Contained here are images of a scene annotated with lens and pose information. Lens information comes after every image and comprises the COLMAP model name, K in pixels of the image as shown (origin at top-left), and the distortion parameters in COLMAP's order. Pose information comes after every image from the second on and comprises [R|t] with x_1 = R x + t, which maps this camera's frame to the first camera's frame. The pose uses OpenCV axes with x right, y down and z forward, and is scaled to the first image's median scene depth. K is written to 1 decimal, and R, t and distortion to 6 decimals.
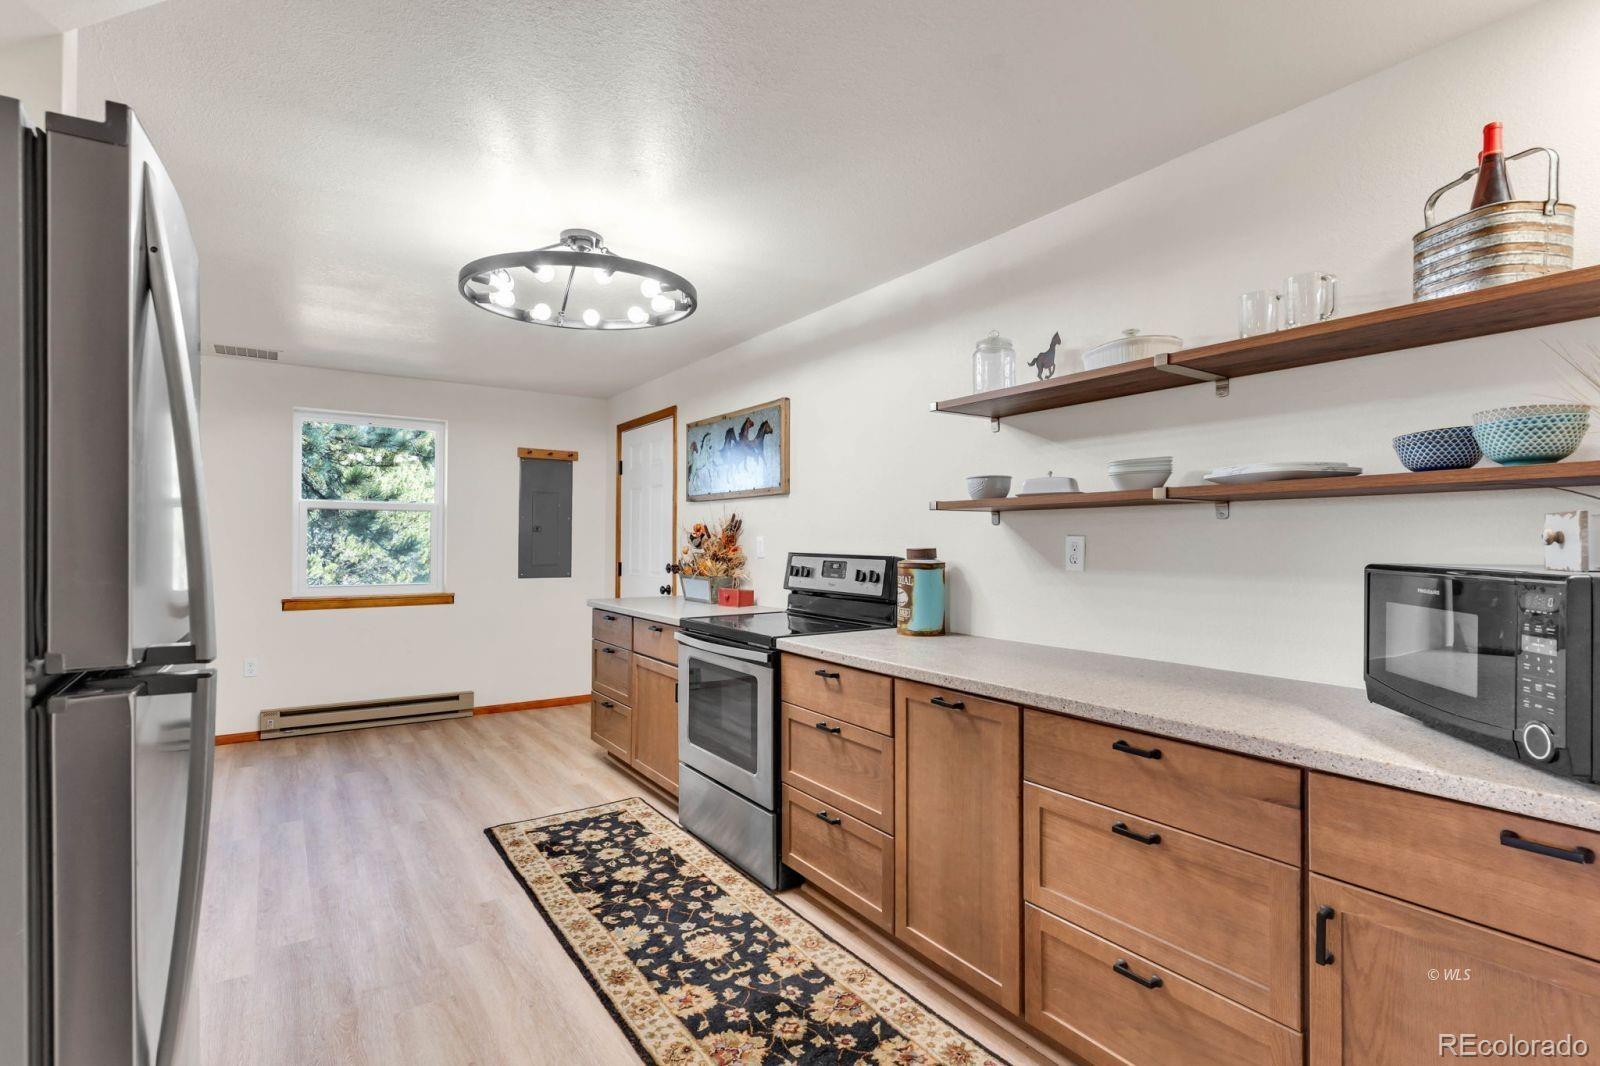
lens RADIAL K [[773.8, 0, 800.2], [0, 773.8, 536.0], [0, 0, 1]] dist [0.006677, -0.000374]
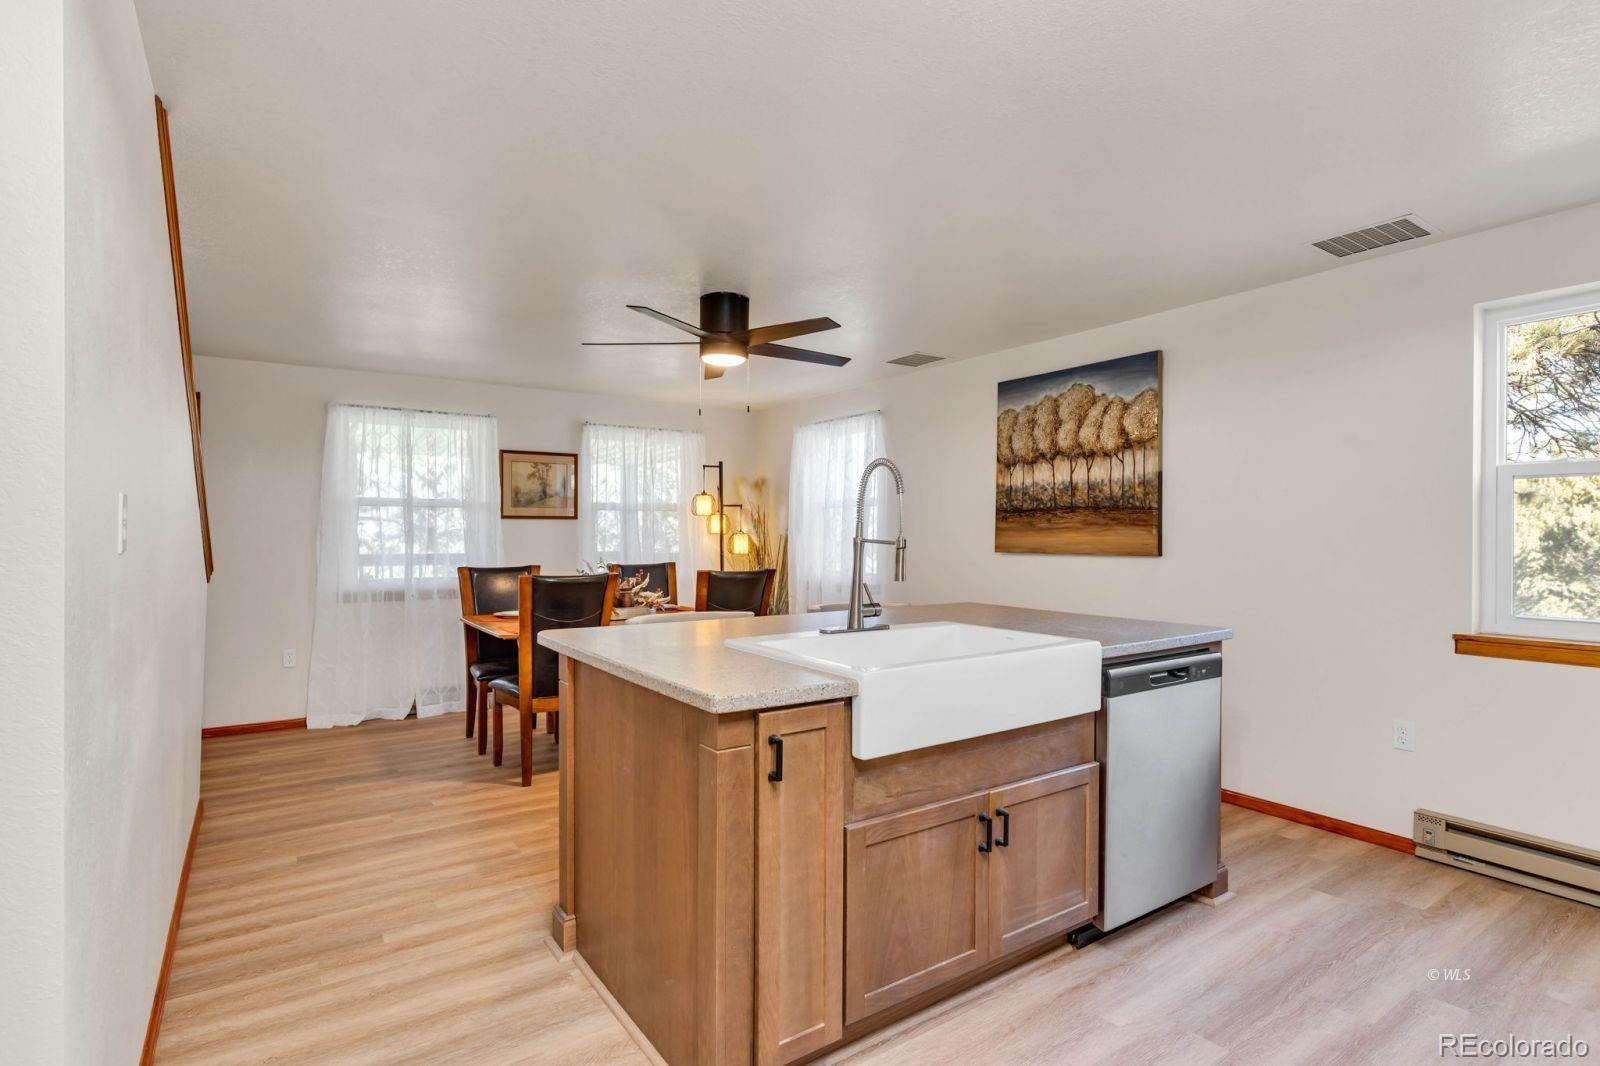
lens RADIAL K [[773.8, 0, 803.6], [0, 773.8, 533.7], [0, 0, 1]] dist [0.006677, -0.000374]
pose [[0.007101, -0.004673, -0.999964, -0.082766], [0.010874, 0.999930, -0.004595, 0.001117], [0.999916, -0.010841, 0.007151, 0.596549]]
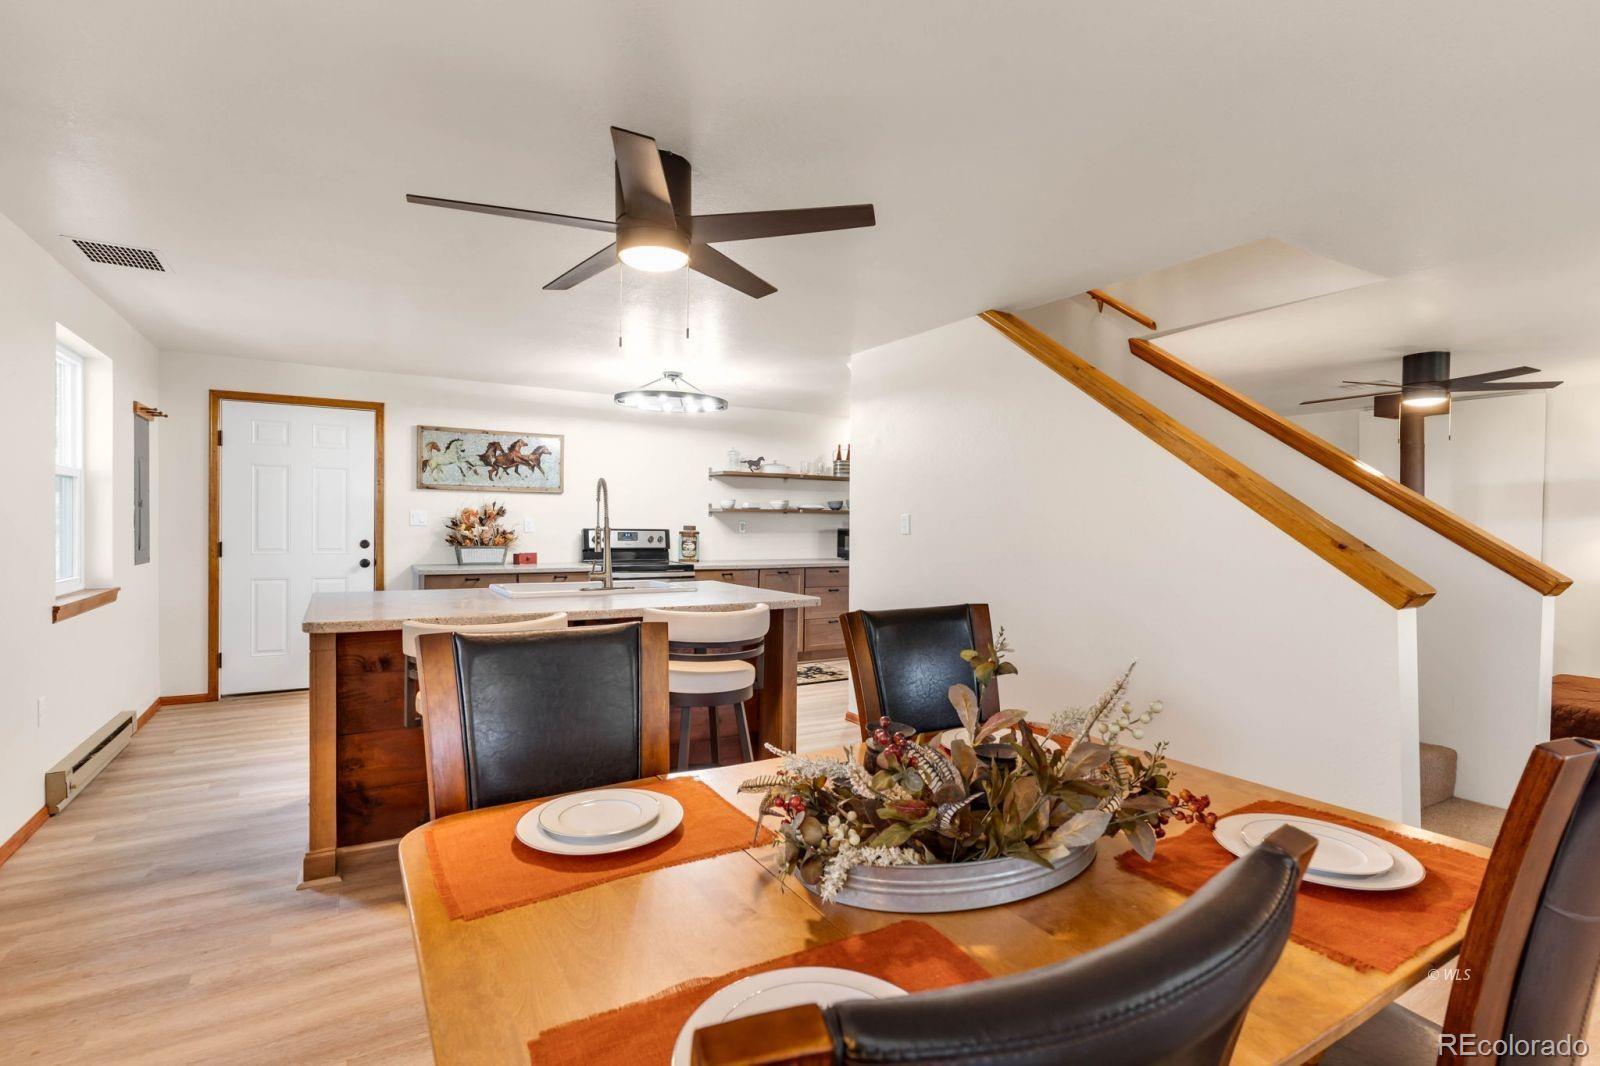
lens RADIAL K [[773.8, 0, 801.1], [0, 773.8, 529.4], [0, 0, 1]] dist [0.006677, -0.000374]
pose [[0.059496, -0.009926, 0.998179, -1.593417], [-0.015193, 0.999826, 0.010847, -0.002783], [-0.998113, -0.015811, 0.059335, 0.375701]]
